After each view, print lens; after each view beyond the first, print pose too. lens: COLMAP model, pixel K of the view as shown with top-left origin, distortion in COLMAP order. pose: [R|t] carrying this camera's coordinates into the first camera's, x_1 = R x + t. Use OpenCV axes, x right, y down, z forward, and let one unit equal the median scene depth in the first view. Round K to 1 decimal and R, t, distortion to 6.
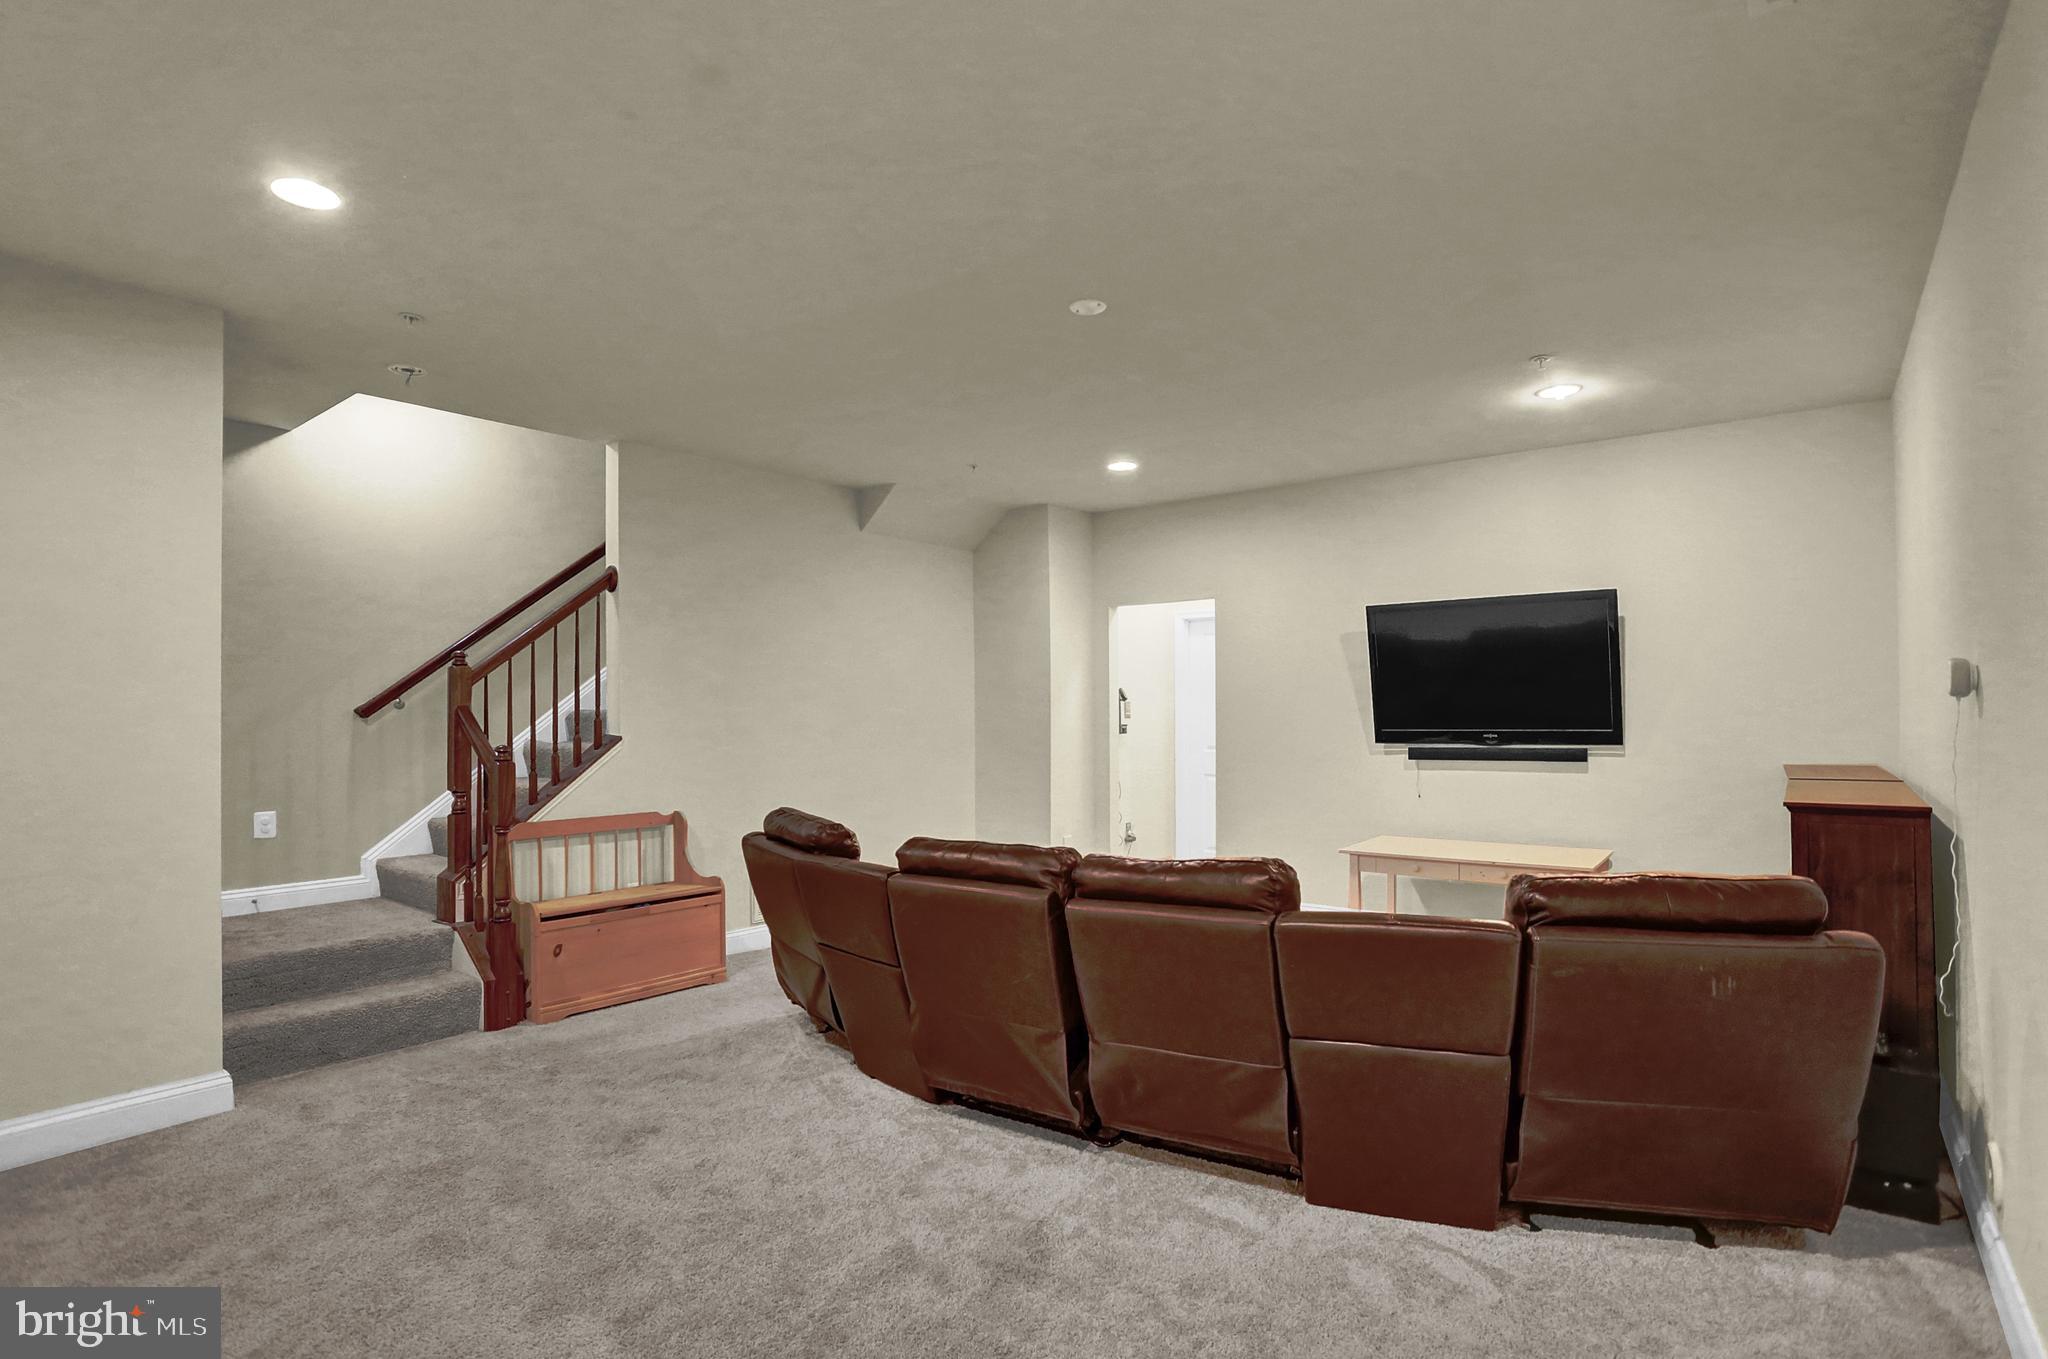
lens RADIAL K [[1009.6, 0, 1040.9], [0, 1009.6, 671.8], [0, 0, 1]] dist [-0.064923, 0.027422]
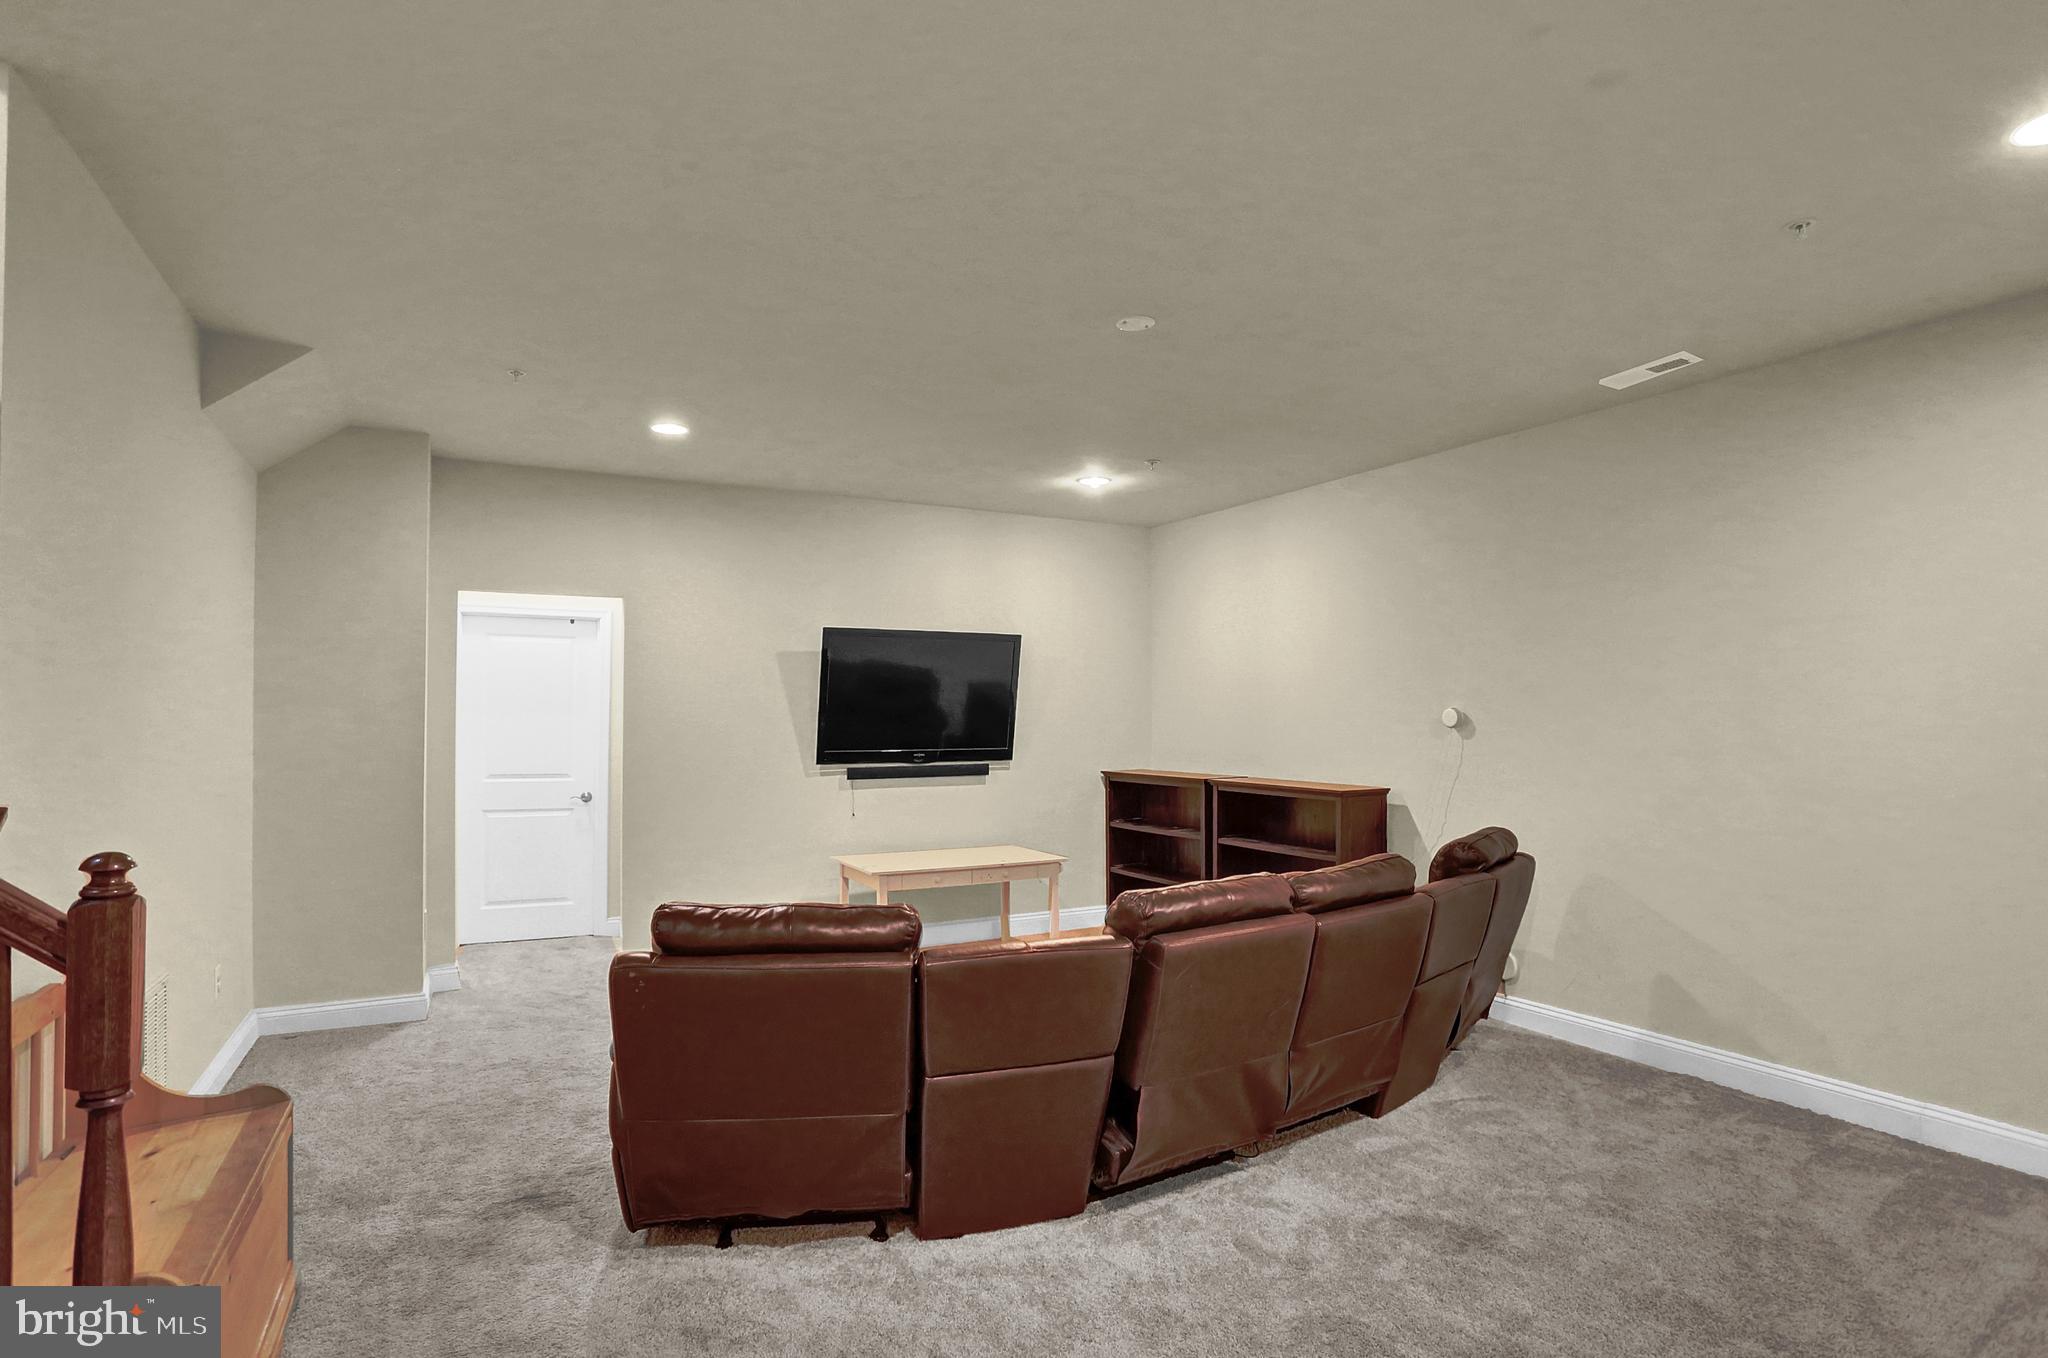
lens RADIAL K [[1009.6, 0, 1040.9], [0, 1009.6, 671.3], [0, 0, 1]] dist [-0.064923, 0.027422]
pose [[0.410780, 0.050759, 0.910320, -0.555336], [-0.039002, 0.998513, -0.038077, 0.008551], [-0.910900, -0.019863, 0.412149, 0.432001]]
